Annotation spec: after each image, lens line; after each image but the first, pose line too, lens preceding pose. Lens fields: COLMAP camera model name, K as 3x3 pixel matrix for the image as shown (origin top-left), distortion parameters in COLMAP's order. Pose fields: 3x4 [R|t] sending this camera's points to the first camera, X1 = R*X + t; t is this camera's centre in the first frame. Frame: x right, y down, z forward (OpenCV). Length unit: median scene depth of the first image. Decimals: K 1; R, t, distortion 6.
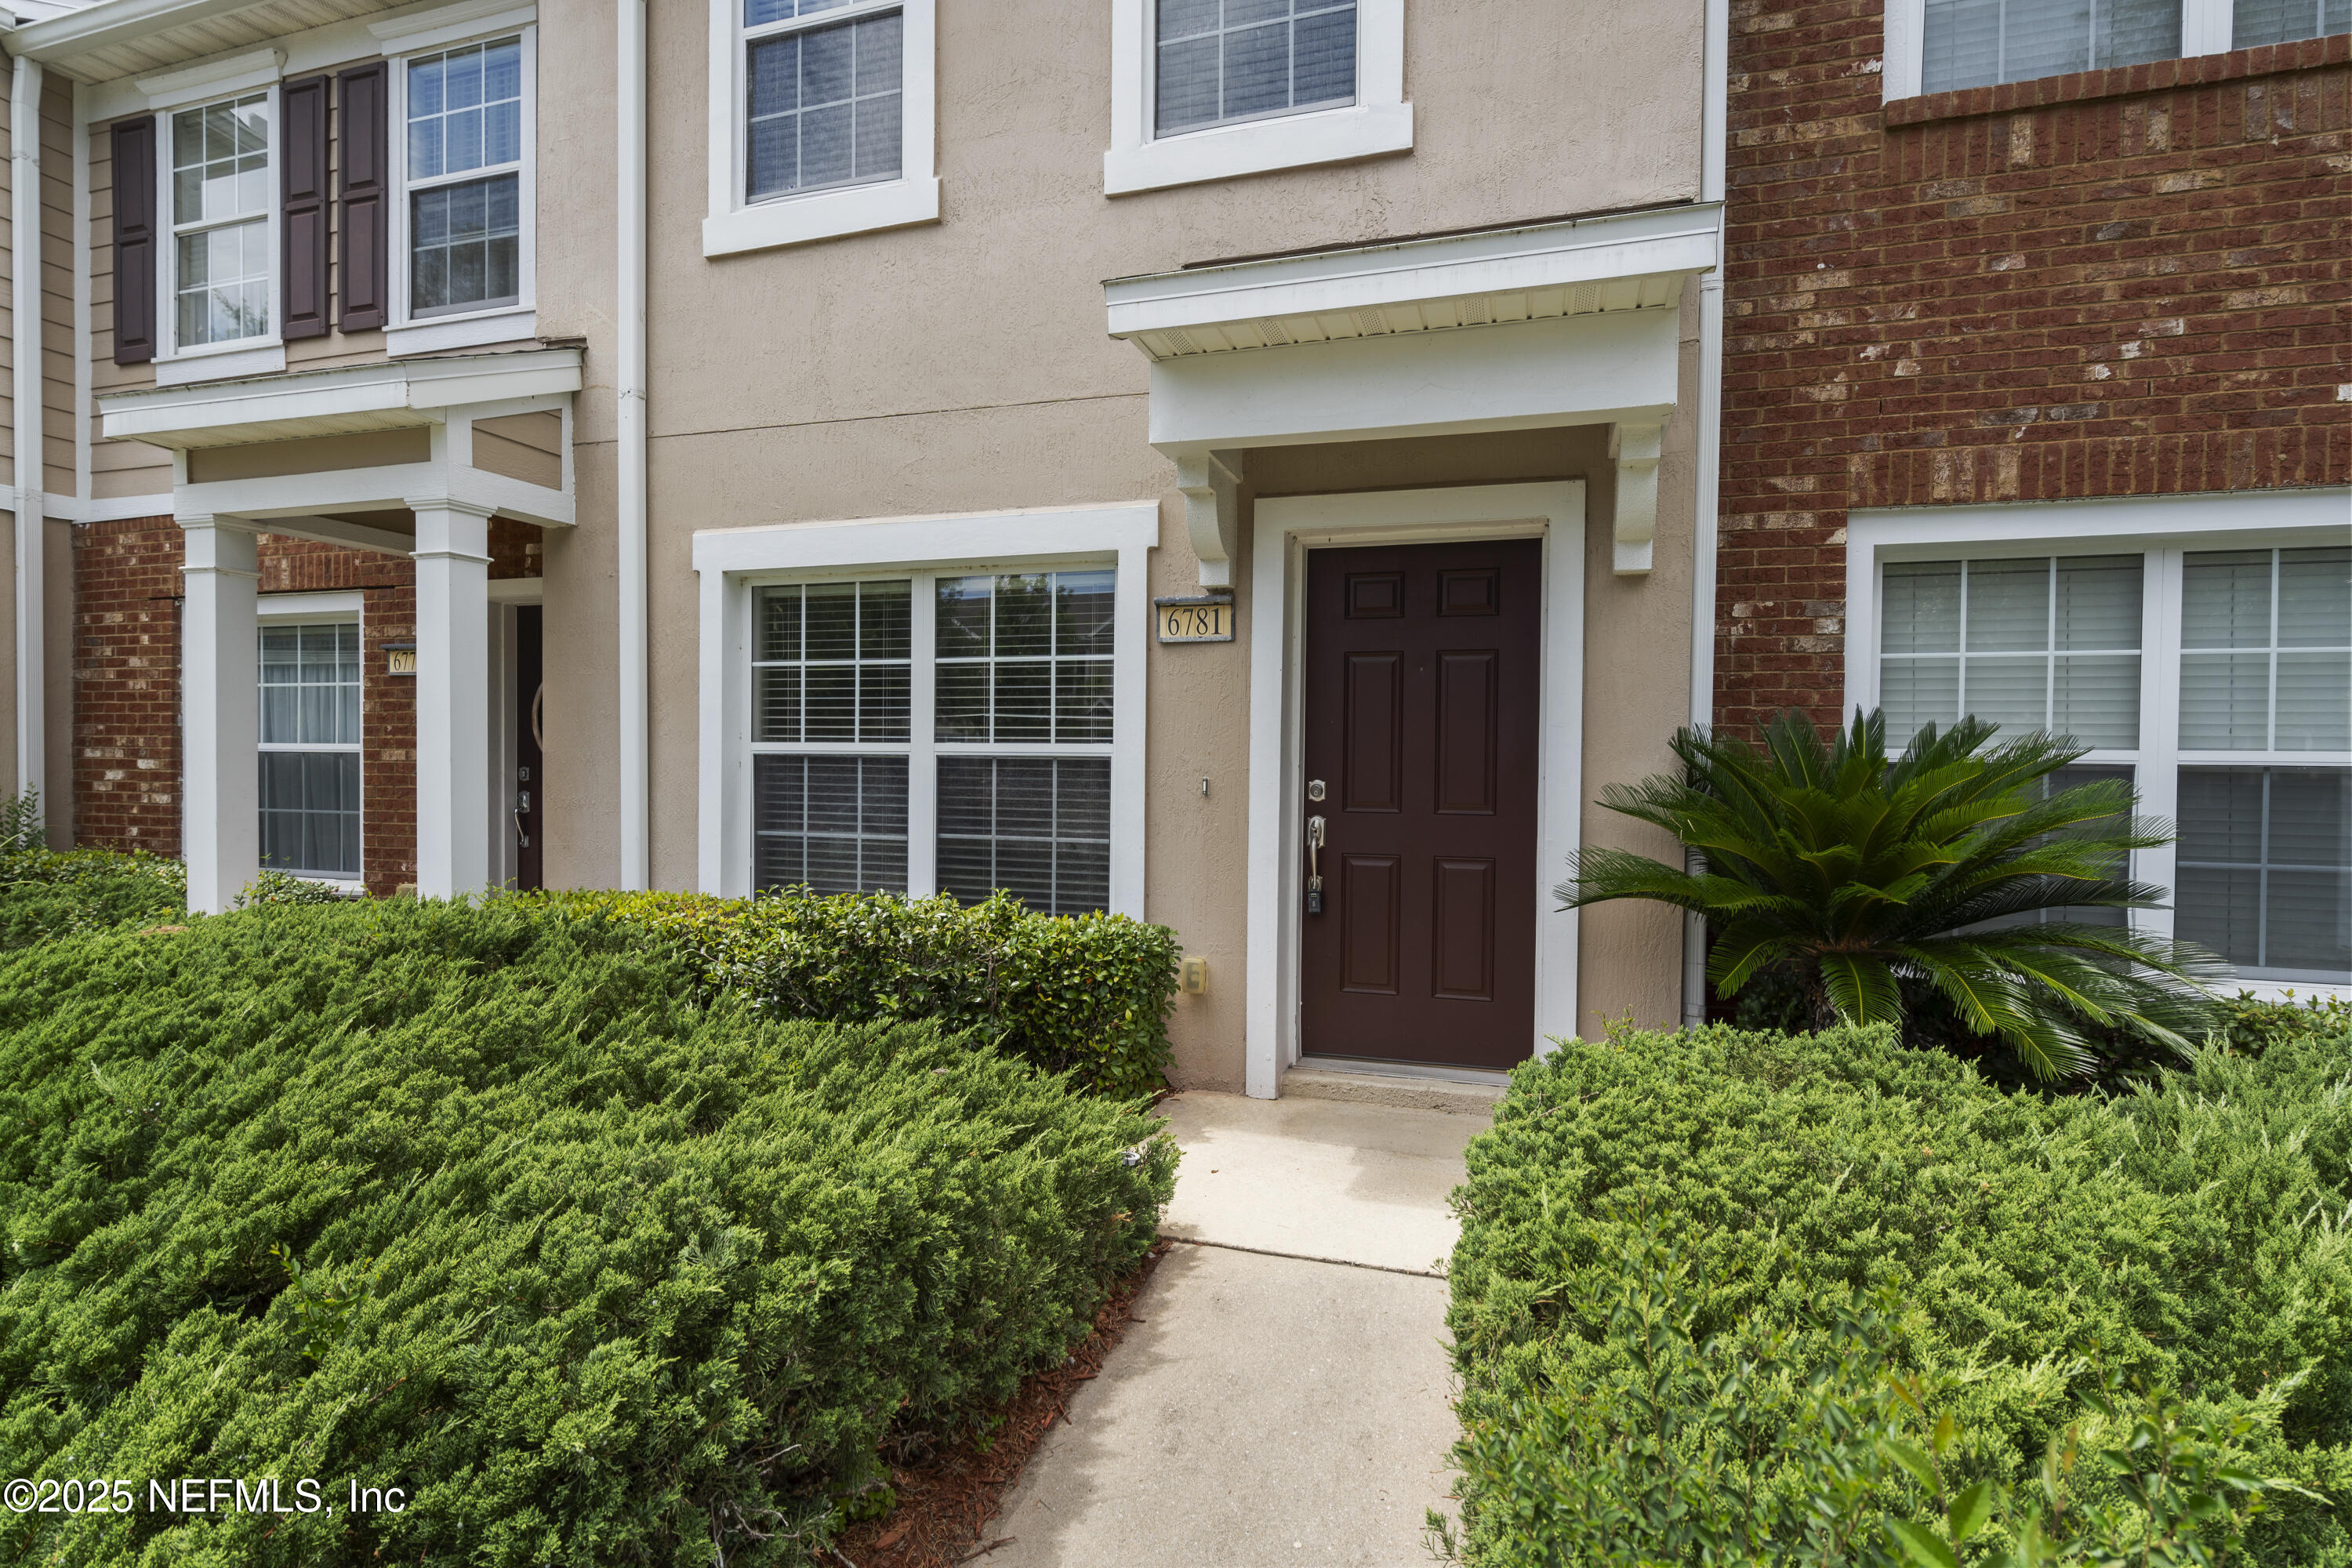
lens RADIAL K [[1123.8, 0, 1183.3], [0, 1123.8, 778.6], [0, 0, 1]] dist [0.004684, -0.000882]
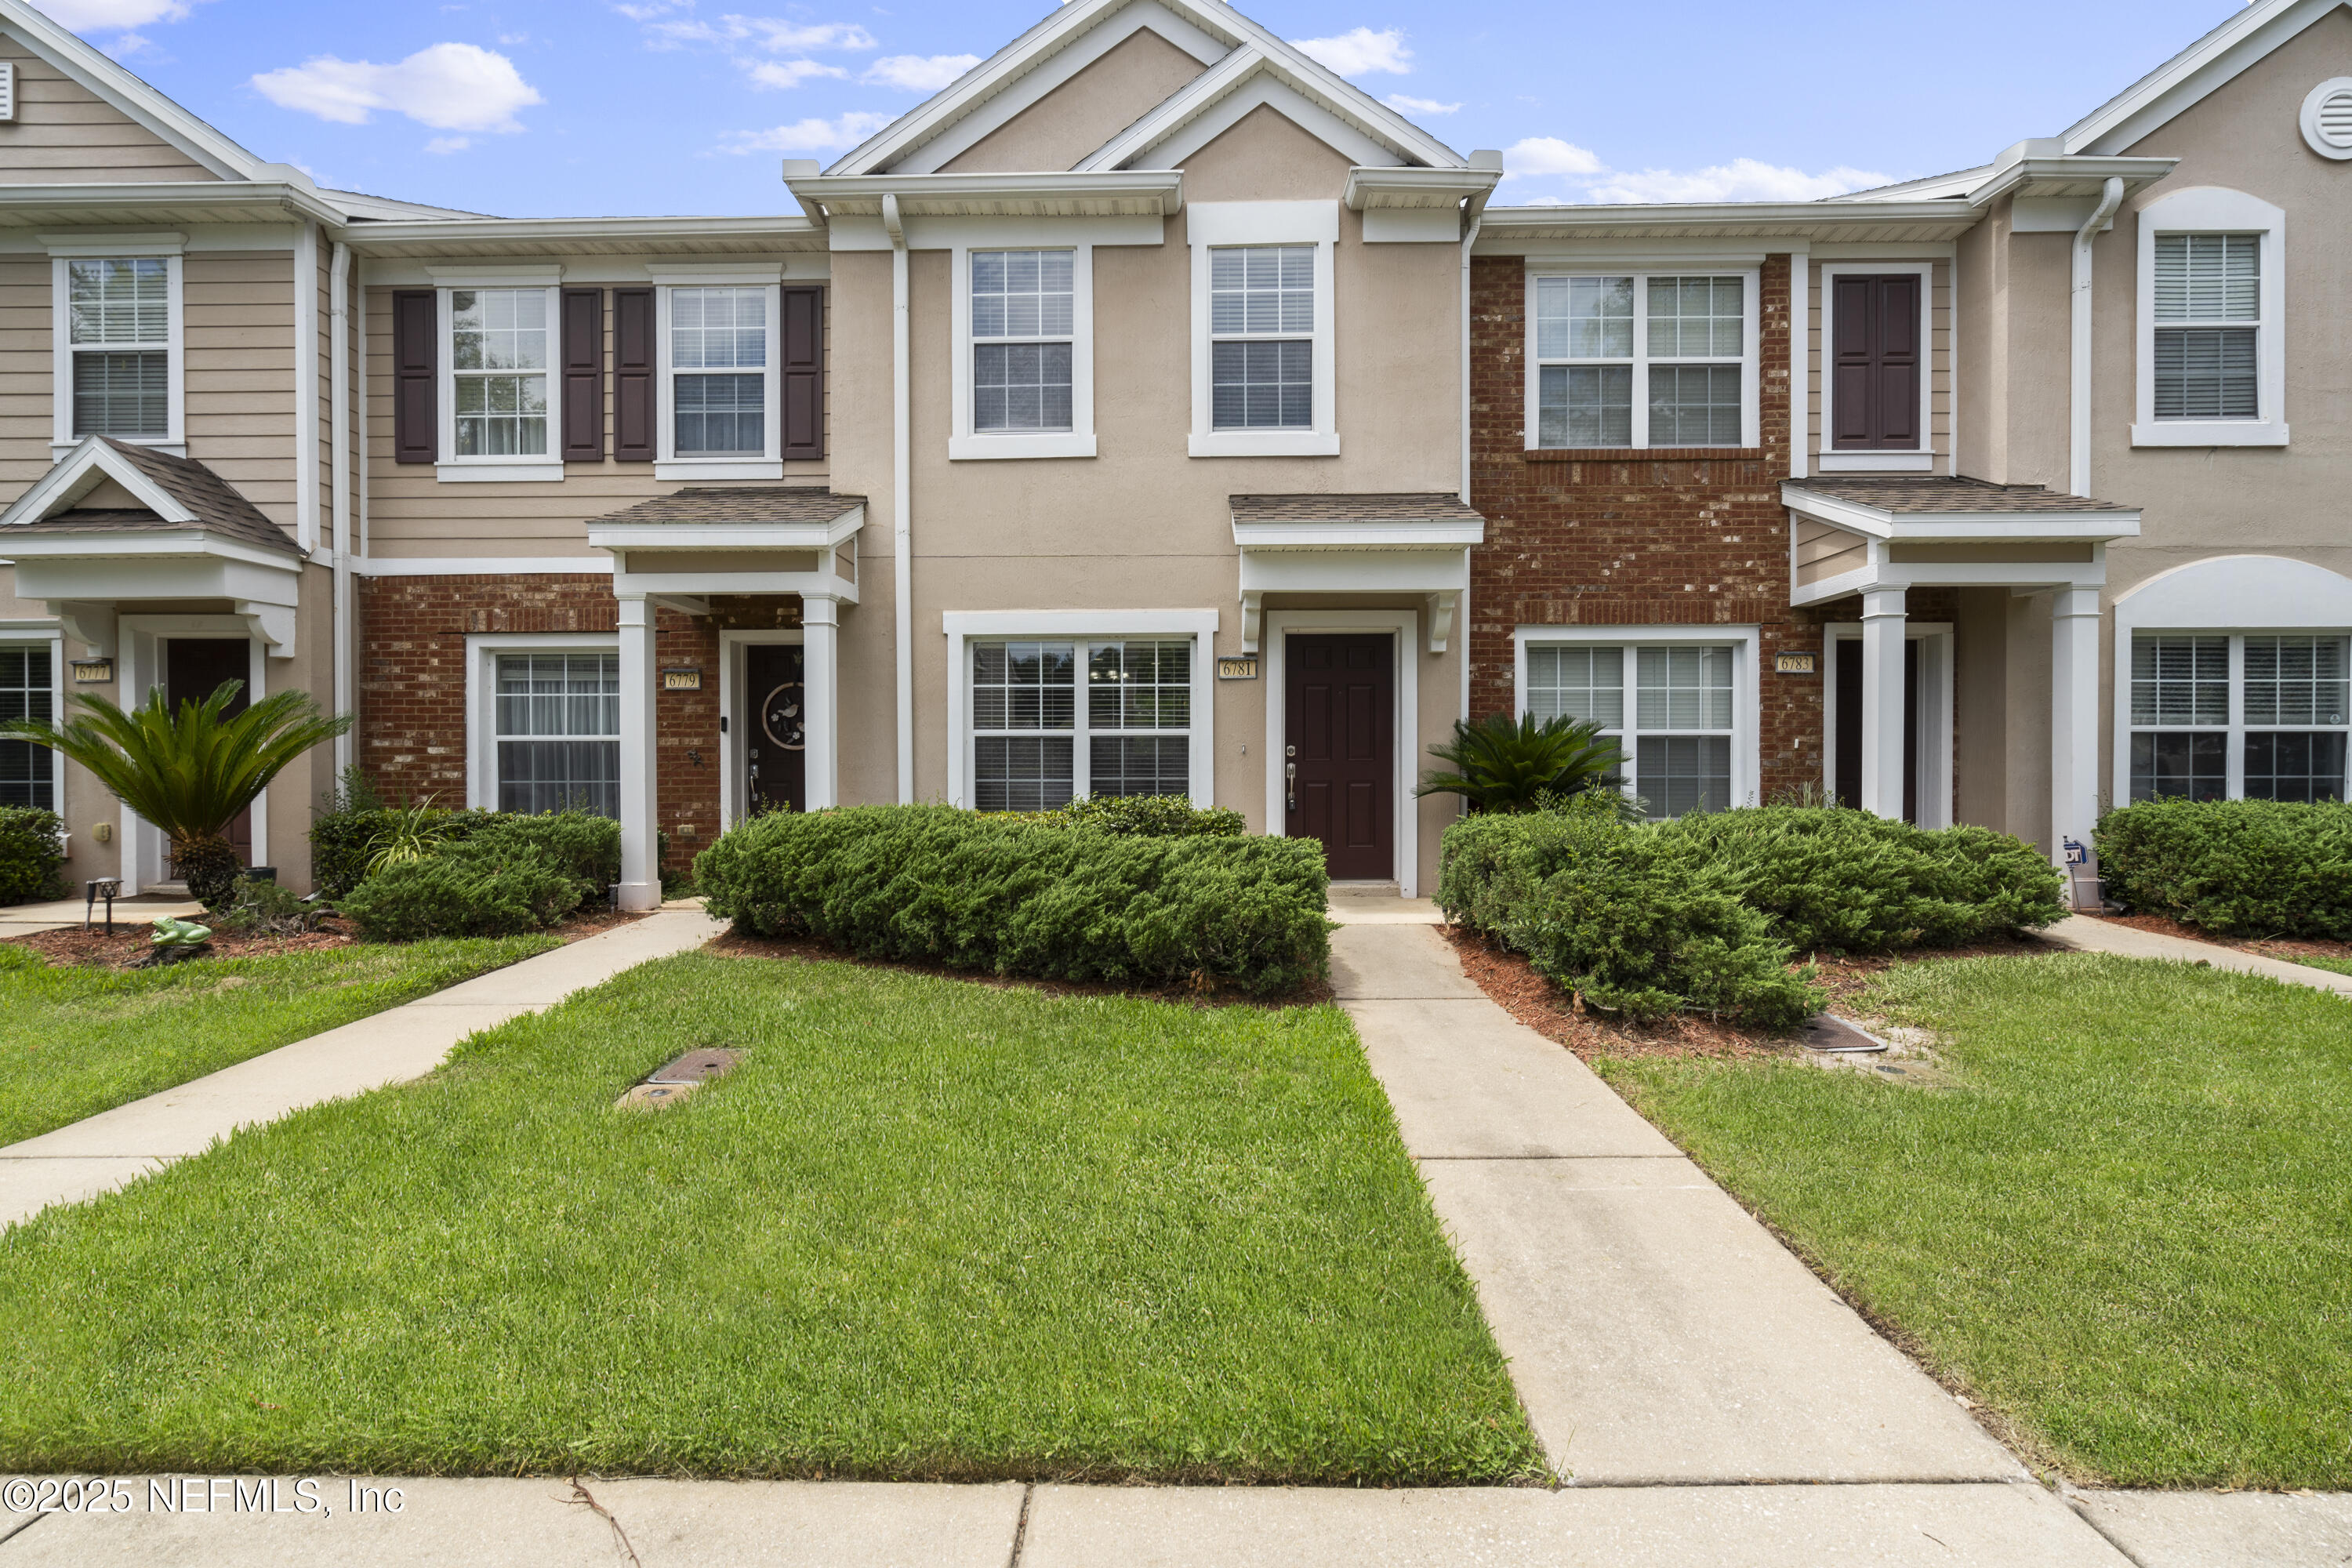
lens RADIAL K [[1062.9, 0, 1179.7], [0, 1062.9, 778.3], [0, 0, 1]] dist [-0.002376, 0.001231]
pose [[0.959483, -0.014345, 0.281402, -0.639054], [0.016420, 0.999853, -0.005017, 0.068524], [-0.281288, 0.009435, 0.959577, -0.830212]]
